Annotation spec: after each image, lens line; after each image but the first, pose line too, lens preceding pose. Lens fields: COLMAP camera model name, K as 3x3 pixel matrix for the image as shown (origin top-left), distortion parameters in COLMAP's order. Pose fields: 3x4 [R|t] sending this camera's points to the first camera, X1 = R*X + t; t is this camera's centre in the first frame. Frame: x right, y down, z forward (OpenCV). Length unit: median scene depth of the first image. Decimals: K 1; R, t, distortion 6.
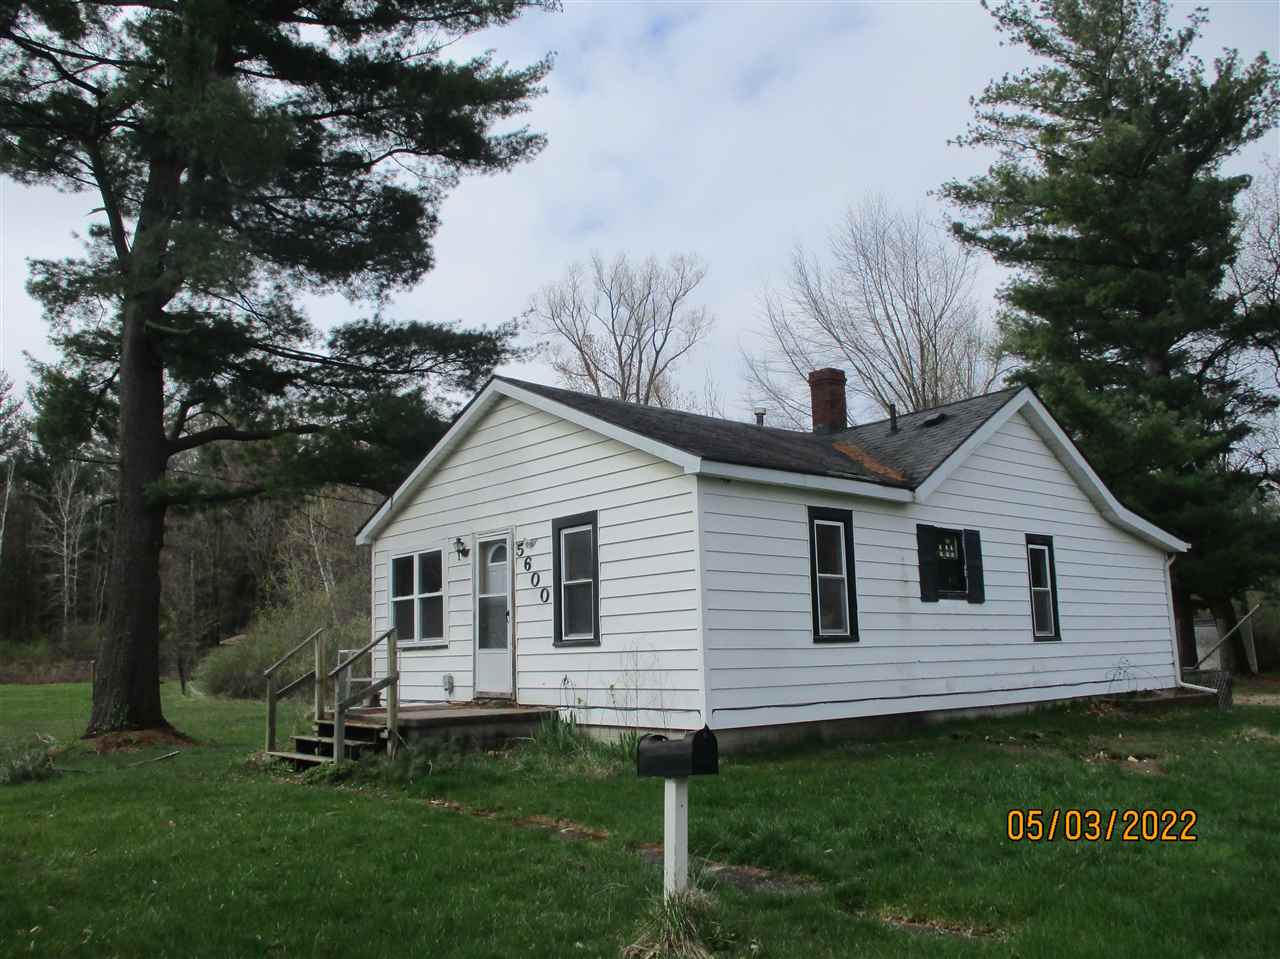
lens RADIAL K [[1062.4, 0, 640.0], [0, 1062.4, 479.5], [0, 0, 1]] dist [-0.067000, 0.000975]
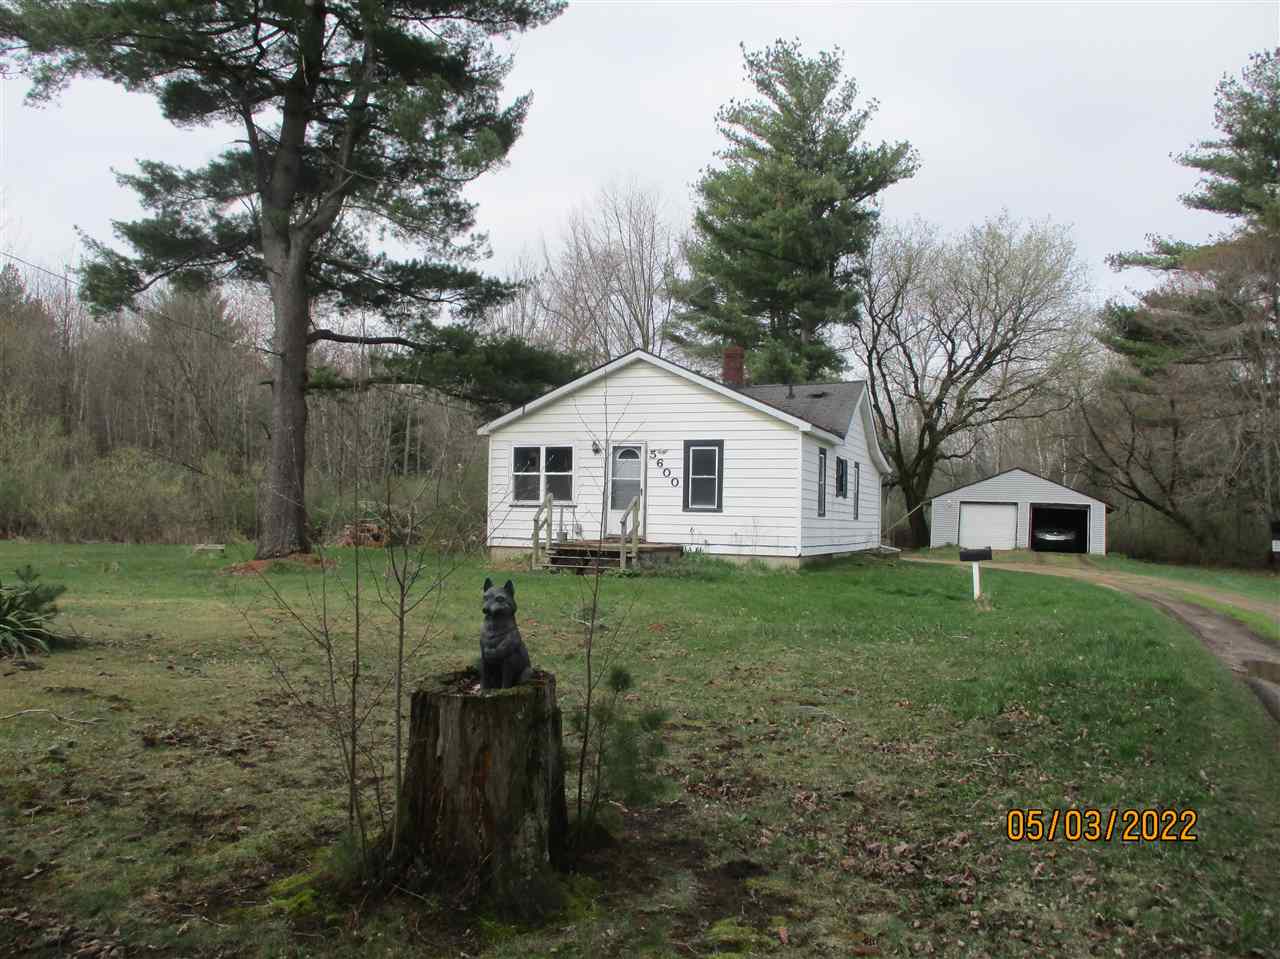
lens RADIAL K [[1049.8, 0, 640.0], [0, 1049.8, 479.5], [0, 0, 1]] dist [-0.054341, 0.002414]
pose [[0.876785, 0.056882, 0.477507, -0.916859], [-0.119928, 0.987469, 0.102577, -0.064255], [-0.465689, -0.147204, 0.872619, -0.475277]]
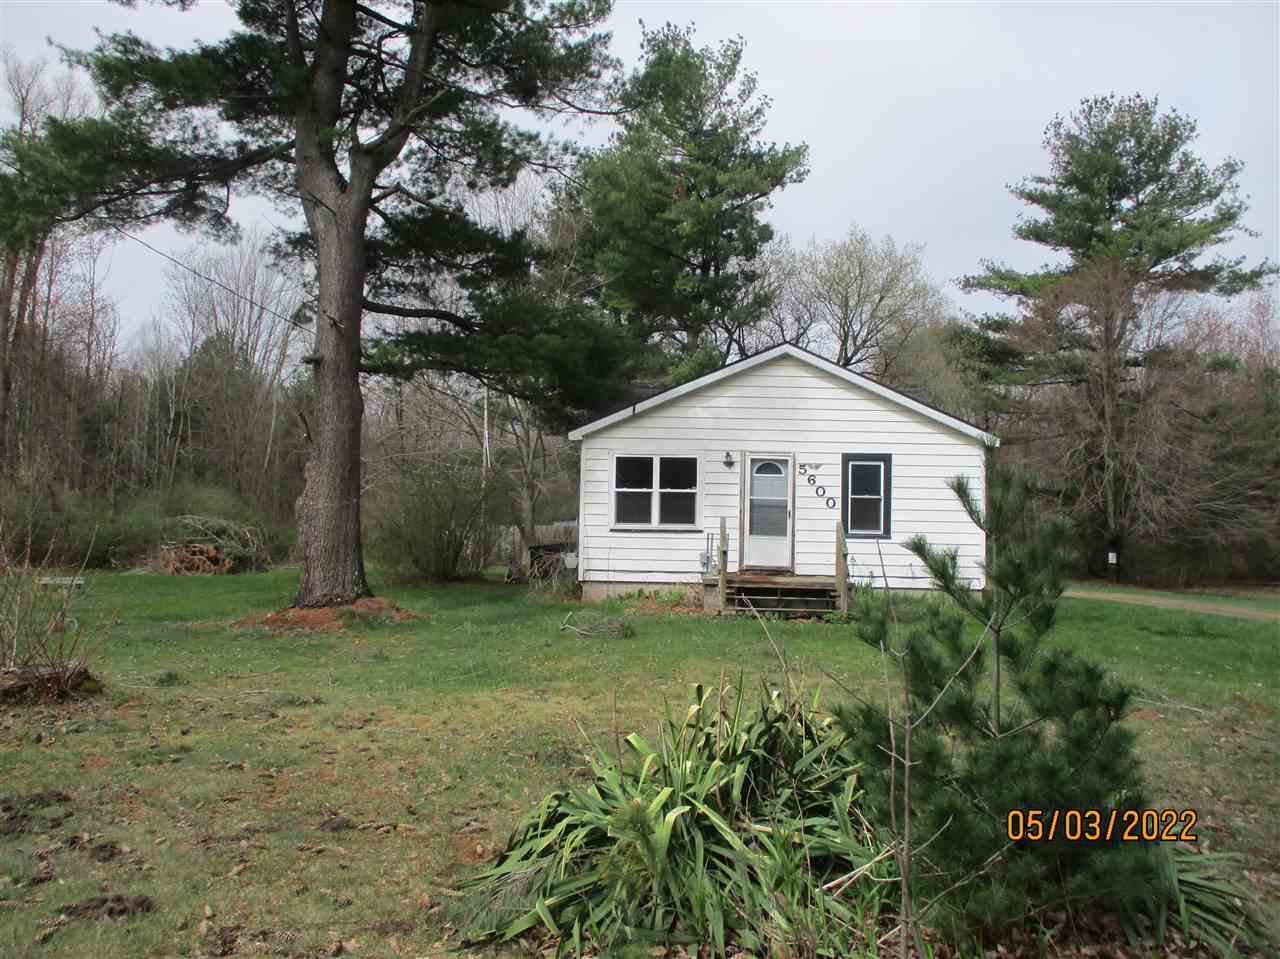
lens RADIAL K [[1062.4, 0, 640.0], [0, 1062.4, 479.5], [0, 0, 1]] dist [-0.067000, 0.000975]
pose [[0.678151, 0.070822, 0.731502, -1.278345], [-0.156976, 0.986334, 0.050033, 0.041159], [-0.717962, -0.148758, 0.680001, 0.168024]]
